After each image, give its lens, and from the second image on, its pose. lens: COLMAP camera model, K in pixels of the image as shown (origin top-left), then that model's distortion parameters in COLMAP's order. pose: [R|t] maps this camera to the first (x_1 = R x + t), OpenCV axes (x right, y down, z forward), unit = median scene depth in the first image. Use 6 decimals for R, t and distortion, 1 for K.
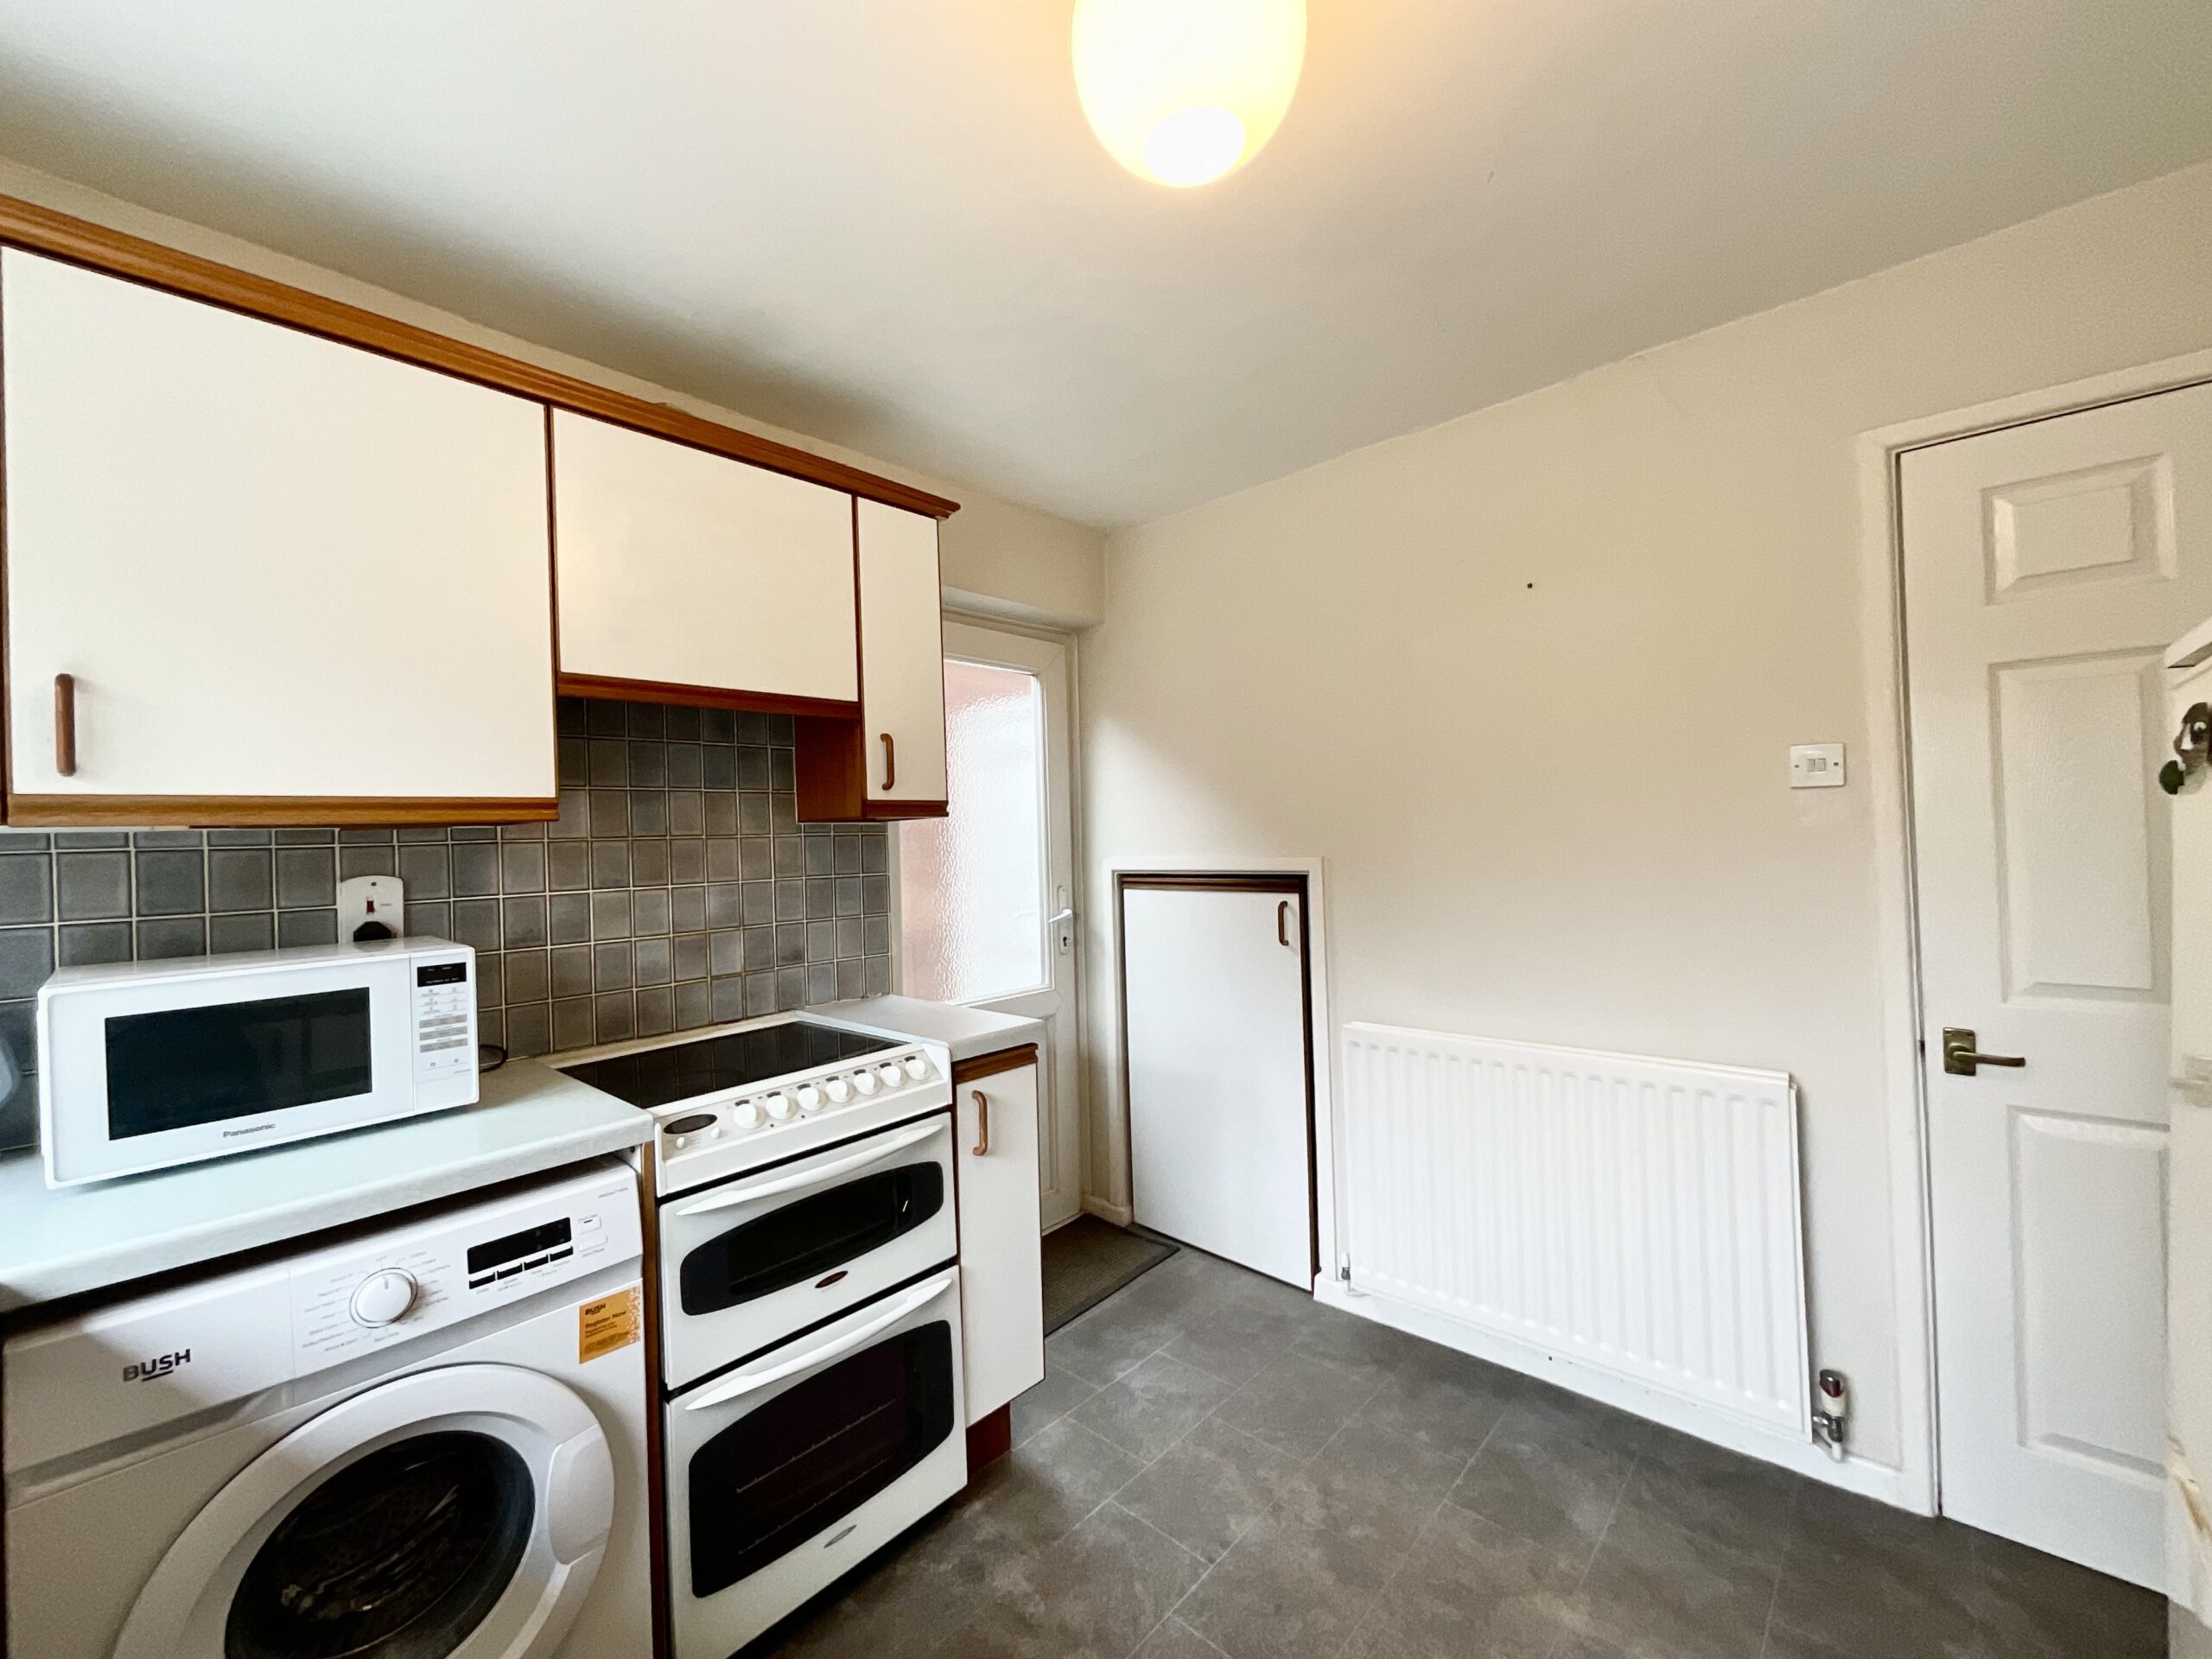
lens RADIAL K [[896.4, 0, 1104.7], [0, 896.4, 828.3], [0, 0, 1]] dist [-0.010745, 0.003477]
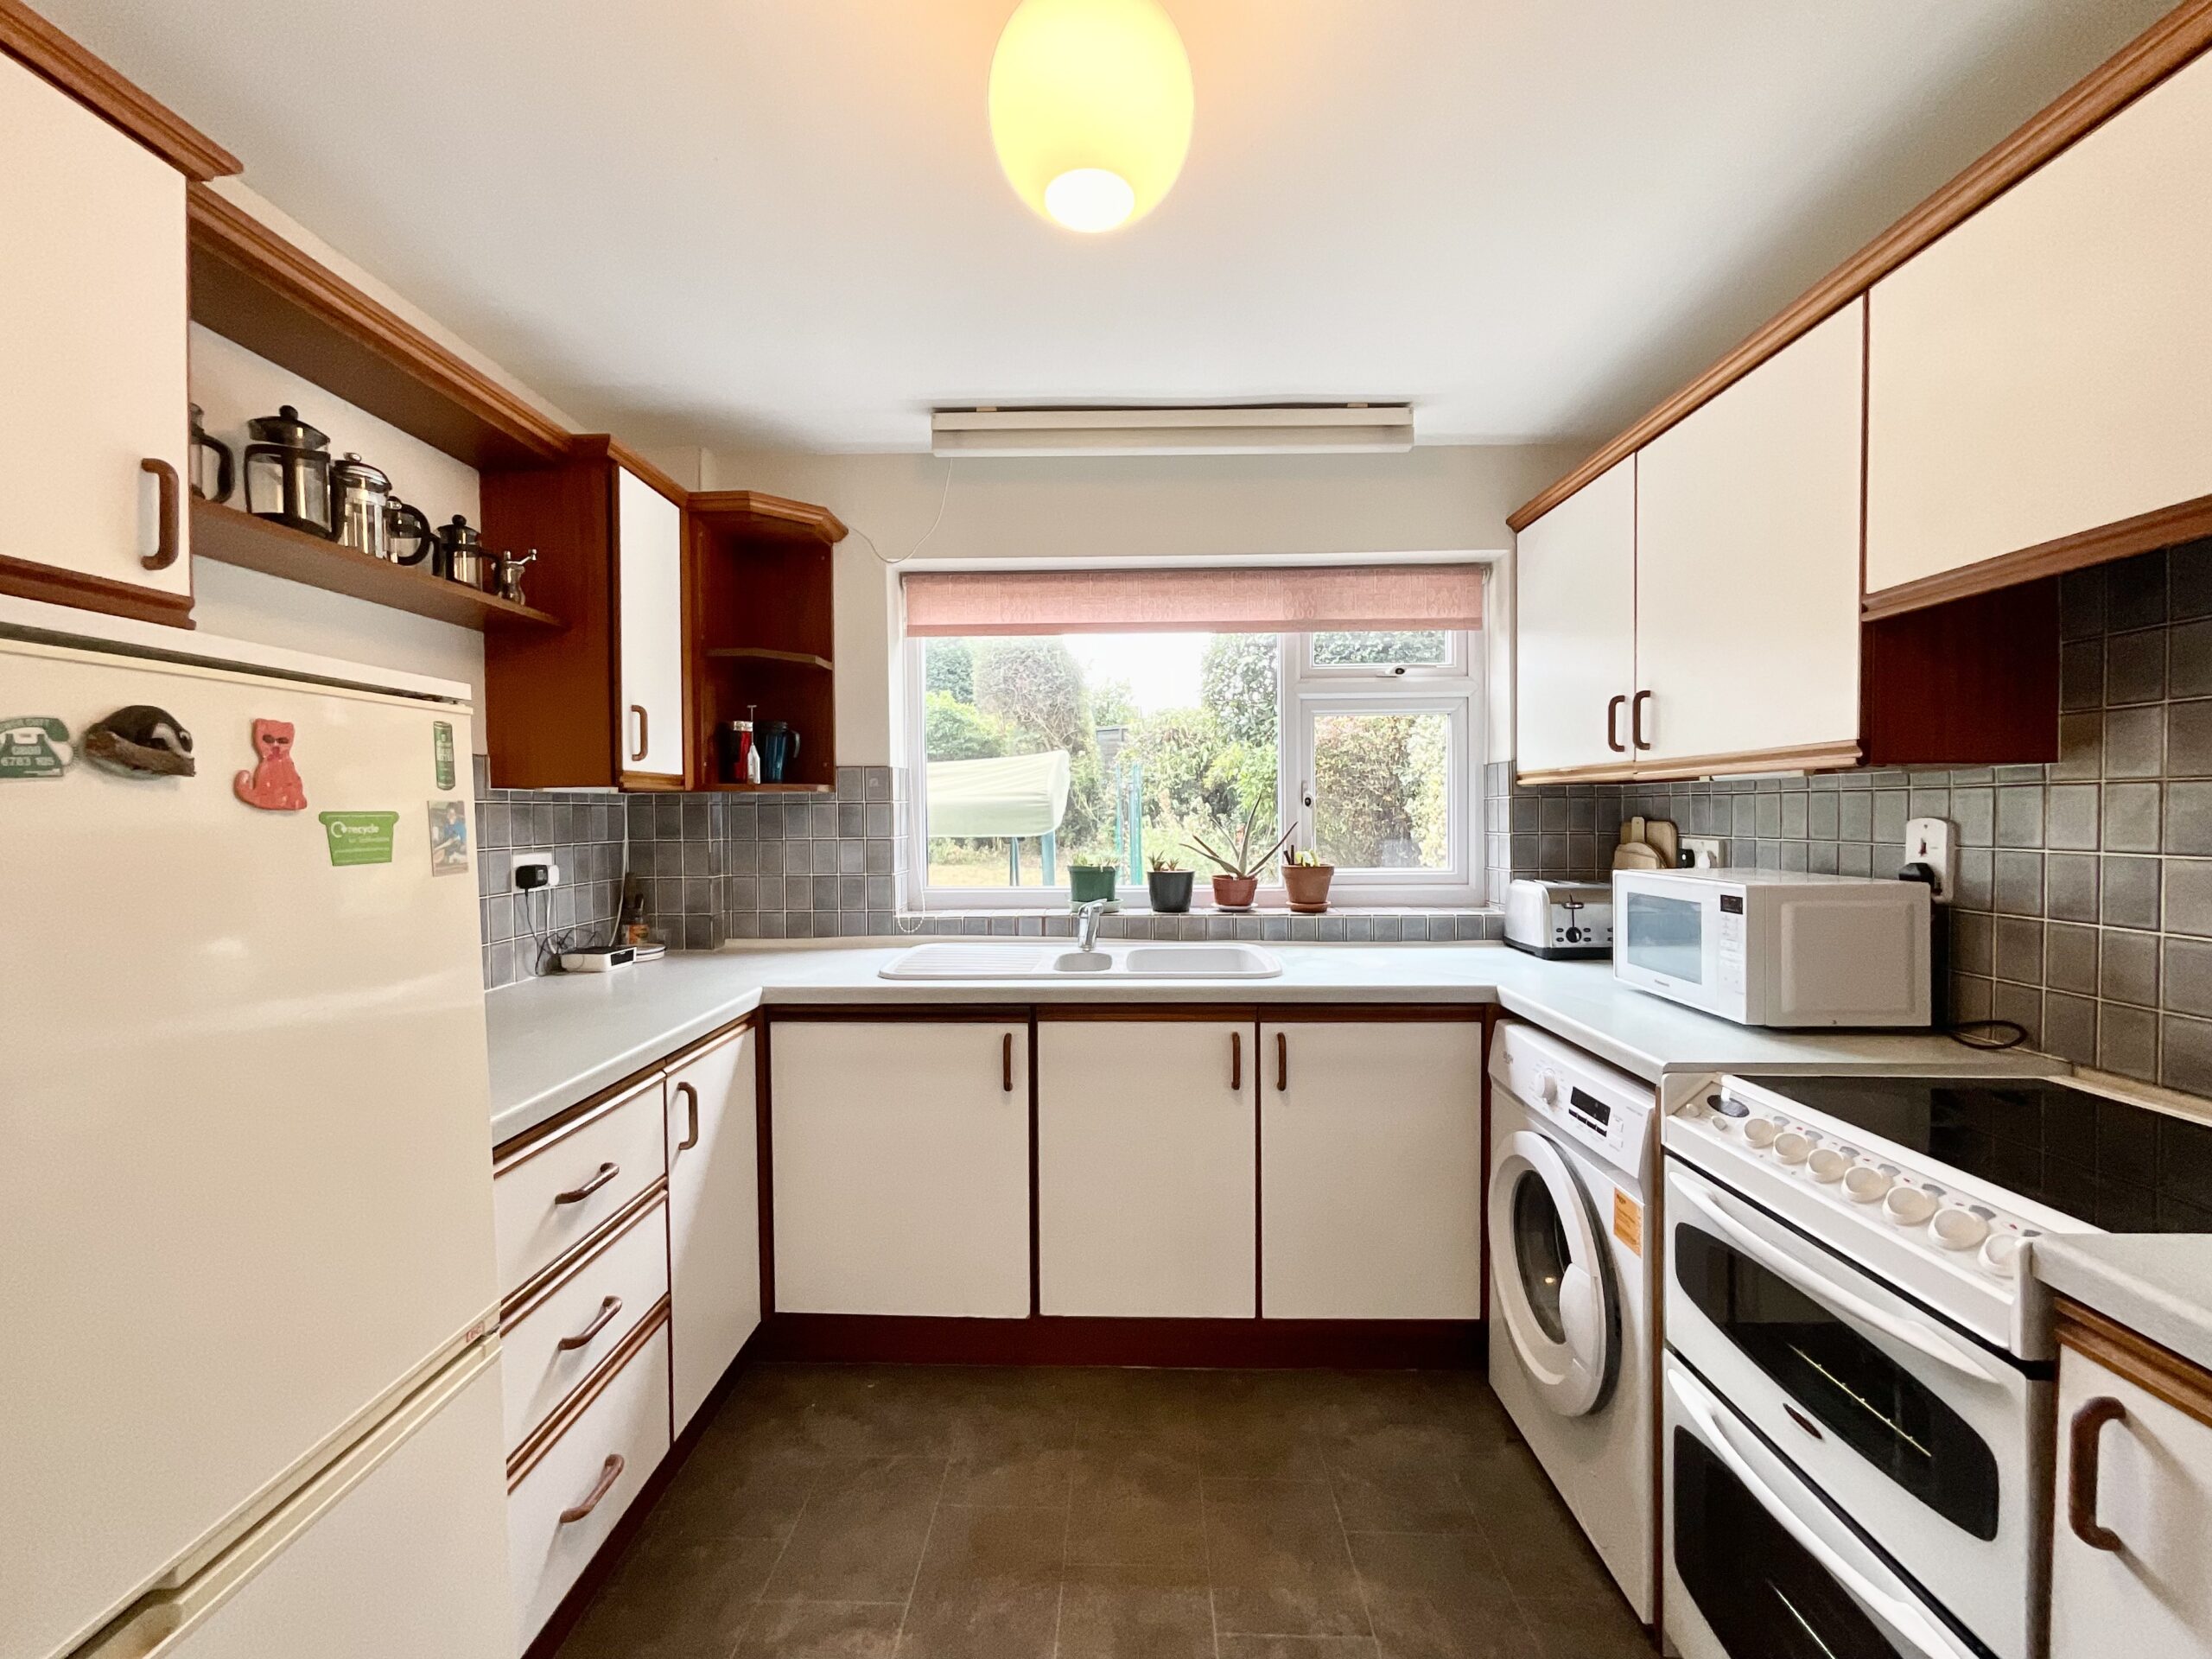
lens RADIAL K [[896.4, 0, 1104.7], [0, 896.4, 828.3], [0, 0, 1]] dist [-0.010745, 0.003477]
pose [[-0.762339, 0.051766, -0.645104, 0.529609], [0.040099, 0.998659, 0.032750, -0.004750], [0.645935, -0.000901, -0.763392, 1.161321]]
